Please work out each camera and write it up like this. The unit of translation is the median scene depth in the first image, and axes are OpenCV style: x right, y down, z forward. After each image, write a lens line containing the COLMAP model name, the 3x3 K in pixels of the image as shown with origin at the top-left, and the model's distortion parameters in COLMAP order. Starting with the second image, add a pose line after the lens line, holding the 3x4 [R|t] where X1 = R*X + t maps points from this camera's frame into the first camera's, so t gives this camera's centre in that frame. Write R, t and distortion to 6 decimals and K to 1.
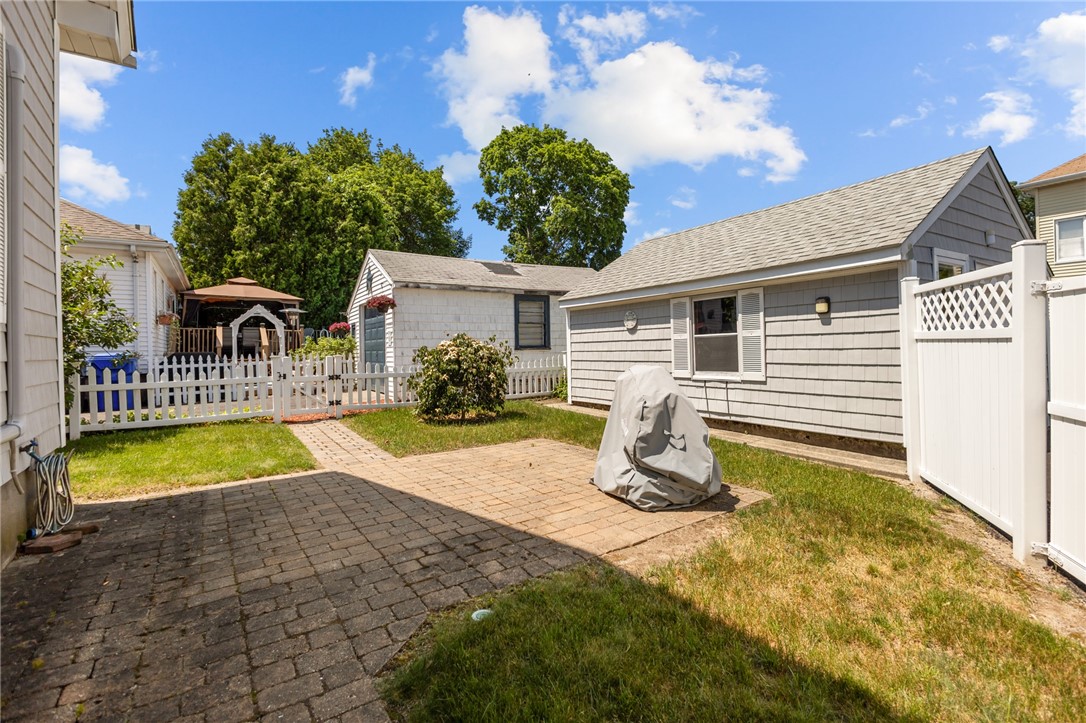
lens RADIAL K [[503.6, 0, 543.9], [0, 503.6, 354.0], [0, 0, 1]] dist [0.001994, 0.000087]
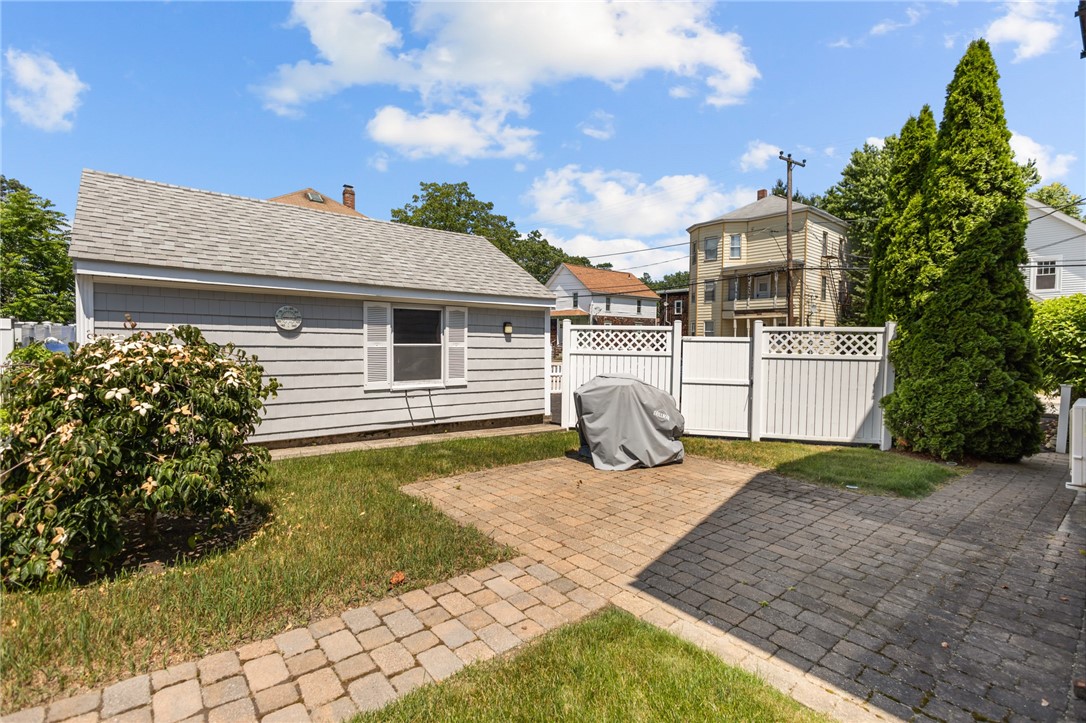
lens RADIAL K [[503.6, 0, 543.9], [0, 503.6, 354.0], [0, 0, 1]] dist [0.001994, 0.000087]
pose [[-0.110158, -0.000786, 0.993914, -1.239591], [0.002071, 0.999997, 0.001020, -0.033658], [-0.993912, 0.002171, -0.110156, 1.489212]]
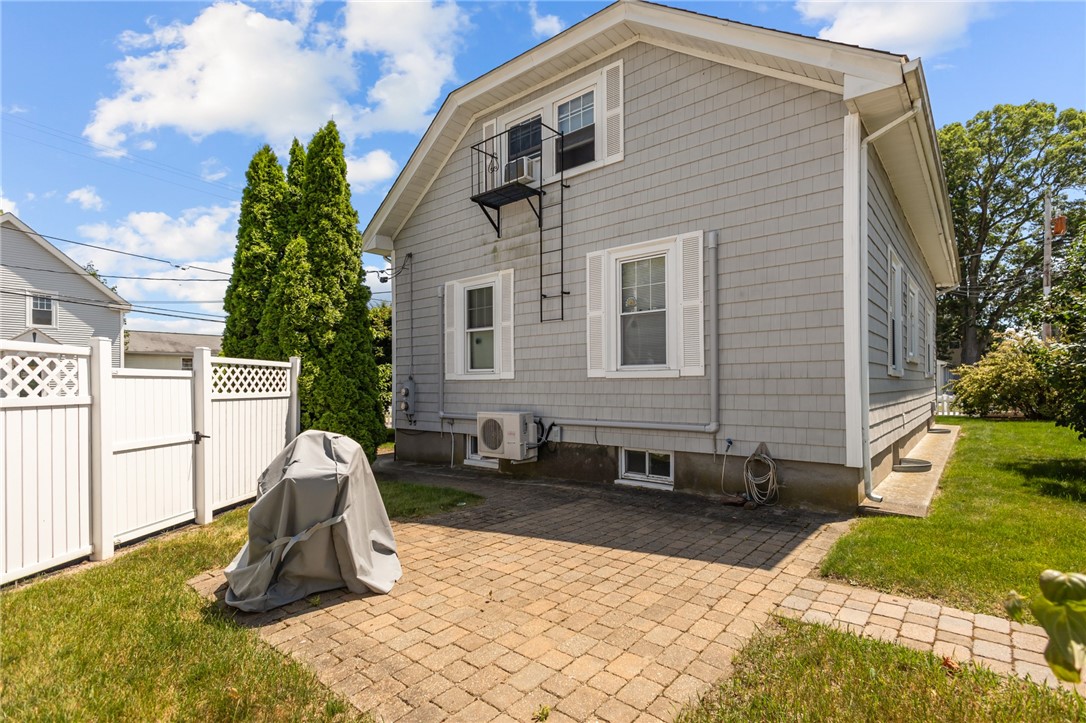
lens RADIAL K [[516.0, 0, 541.8], [0, 516.0, 382.3], [0, 0, 1]] dist [0.004102, 0.000598]
pose [[-0.961226, 0.029314, -0.274201, 0.101338], [0.026435, 0.999550, 0.014191, -0.059467], [0.274493, 0.006393, -0.961568, 2.058653]]
